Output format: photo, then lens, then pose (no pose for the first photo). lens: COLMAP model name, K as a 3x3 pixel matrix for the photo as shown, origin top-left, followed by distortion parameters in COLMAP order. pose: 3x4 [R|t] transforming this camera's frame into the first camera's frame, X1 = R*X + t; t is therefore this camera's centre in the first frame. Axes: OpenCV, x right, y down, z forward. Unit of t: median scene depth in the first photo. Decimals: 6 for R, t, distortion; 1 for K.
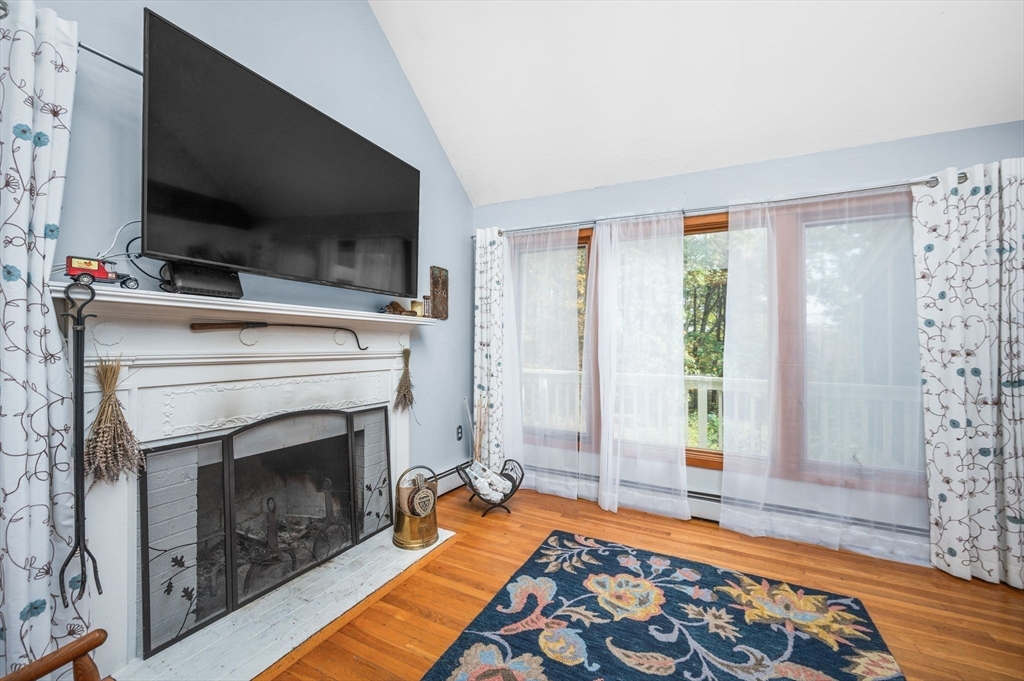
lens RADIAL K [[409.3, 0, 512.3], [0, 409.3, 344.1], [0, 0, 1]] dist [-0.001671, -0.000244]
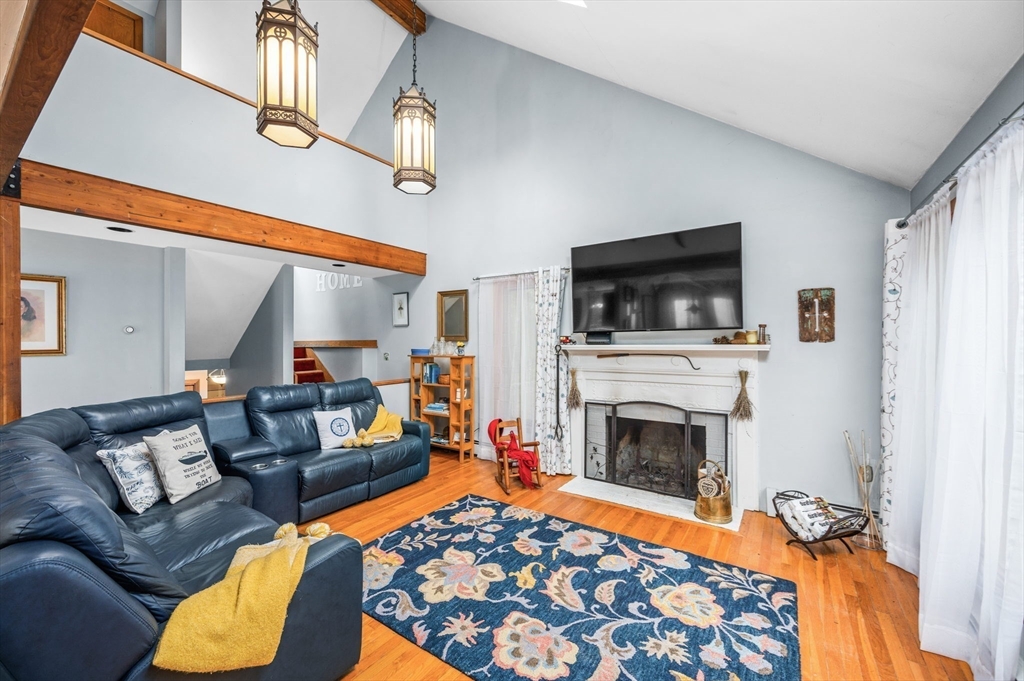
lens RADIAL K [[405.9, 0, 506.7], [0, 405.9, 338.3], [0, 0, 1]] dist [-0.000655, -0.000002]
pose [[-0.151906, -0.025207, -0.988073, 1.500105], [0.001724, 0.999666, -0.025768, -0.078235], [0.988393, -0.005618, -0.151812, 0.712055]]
